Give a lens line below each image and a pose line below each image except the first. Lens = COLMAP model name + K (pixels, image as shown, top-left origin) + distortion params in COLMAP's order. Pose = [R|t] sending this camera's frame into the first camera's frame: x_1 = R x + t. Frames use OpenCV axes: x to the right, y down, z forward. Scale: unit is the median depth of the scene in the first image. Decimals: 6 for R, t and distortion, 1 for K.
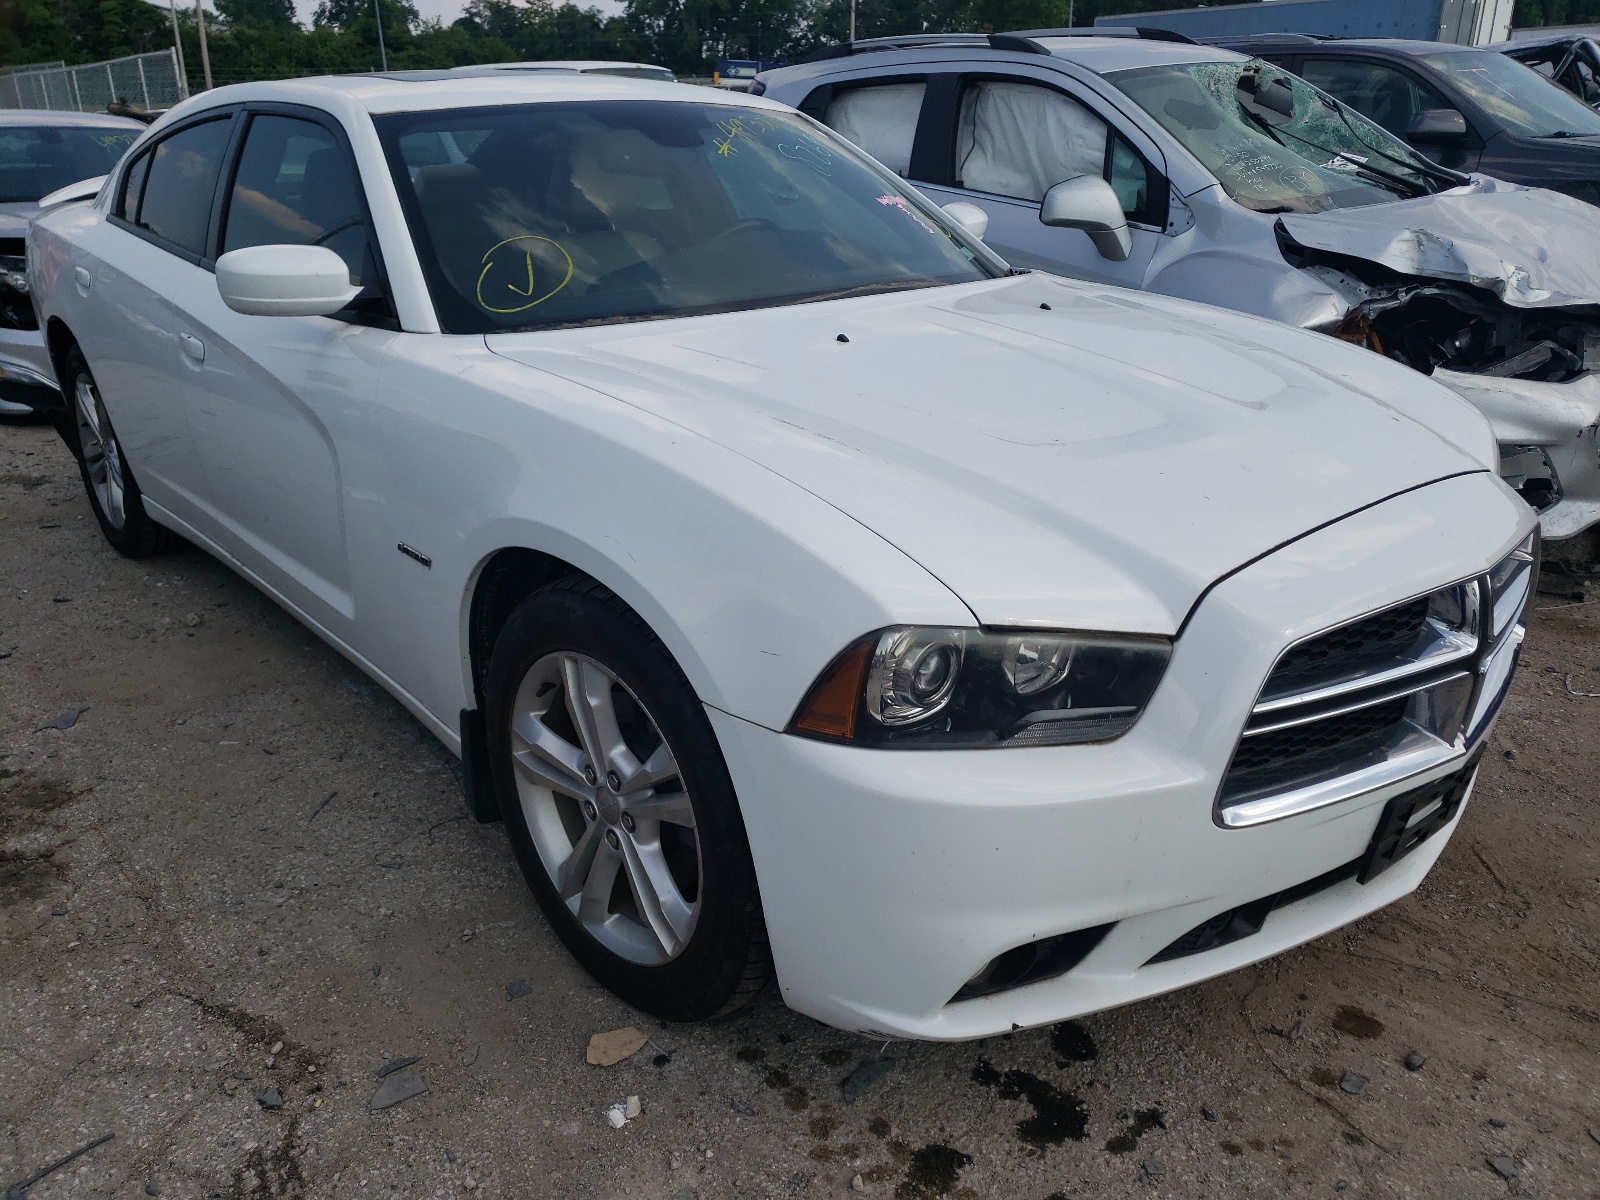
lens RADIAL K [[1207.6, 0, 800.4], [0, 1207.6, 597.9], [0, 0, 1]] dist [0.025755, 0.007993]
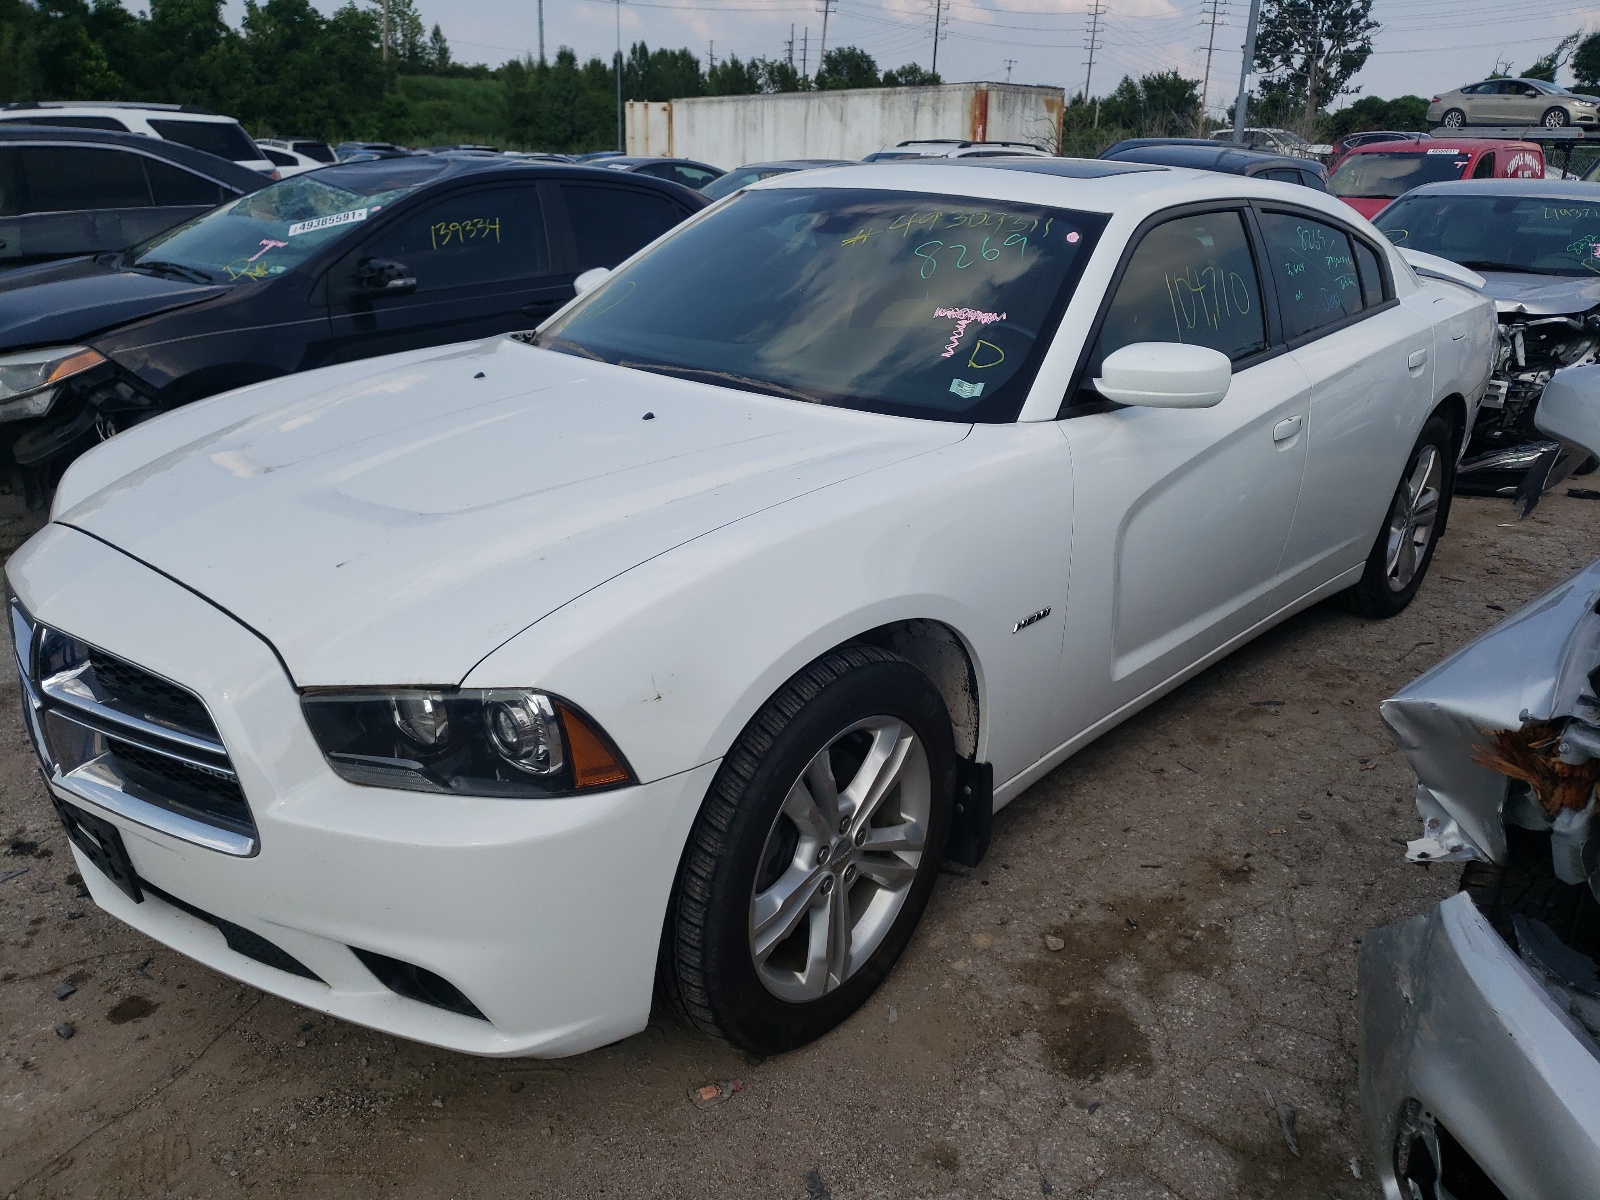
lens RADIAL K [[1207.6, 0, 807.4], [0, 1207.6, 605.5], [0, 0, 1]] dist [0.025755, 0.007993]
pose [[0.157980, 0.364855, -0.917564, 1.576323], [-0.383403, 0.878992, 0.283506, -0.587139], [0.909969, 0.307009, 0.278750, 1.230072]]
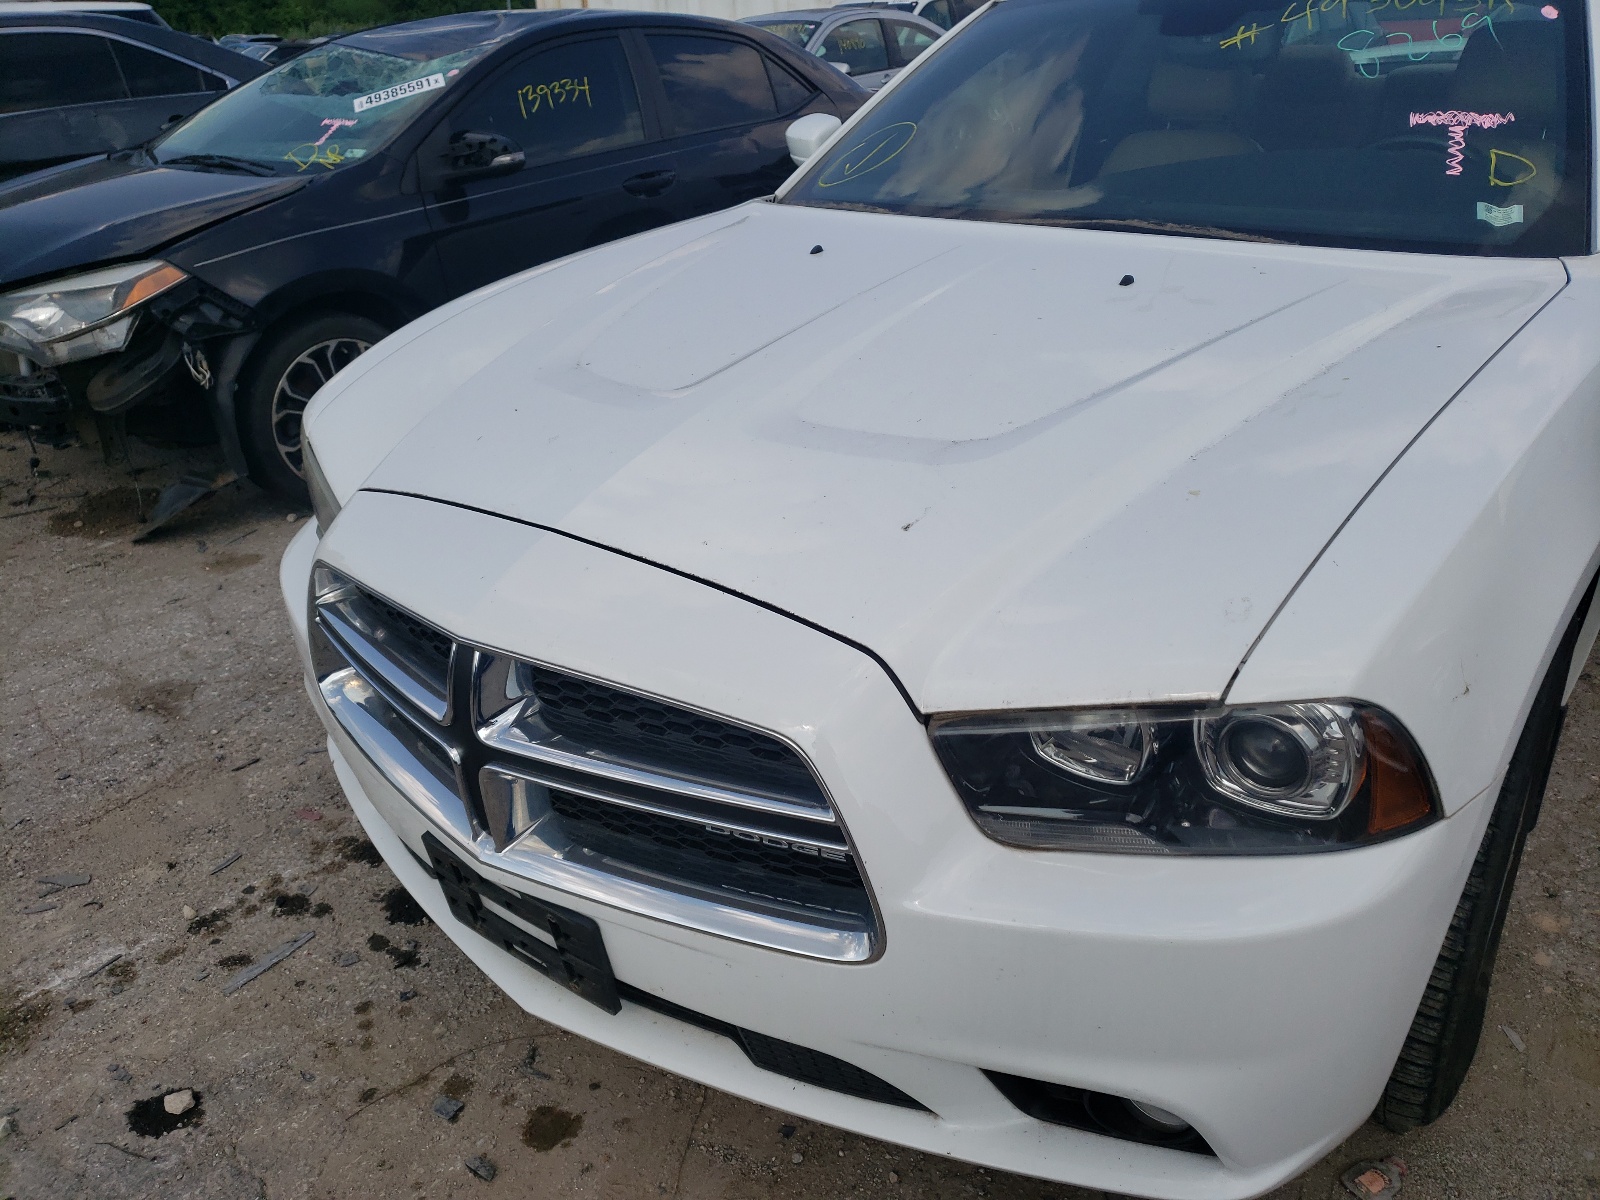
lens RADIAL K [[1207.6, 0, 792.1], [0, 1207.6, 594.9], [0, 0, 1]] dist [0.025755, 0.007993]
pose [[0.229096, 0.424895, -0.875774, 1.169373], [-0.326593, 0.881103, 0.342046, -0.353839], [0.916980, 0.207660, 0.340624, 0.850506]]
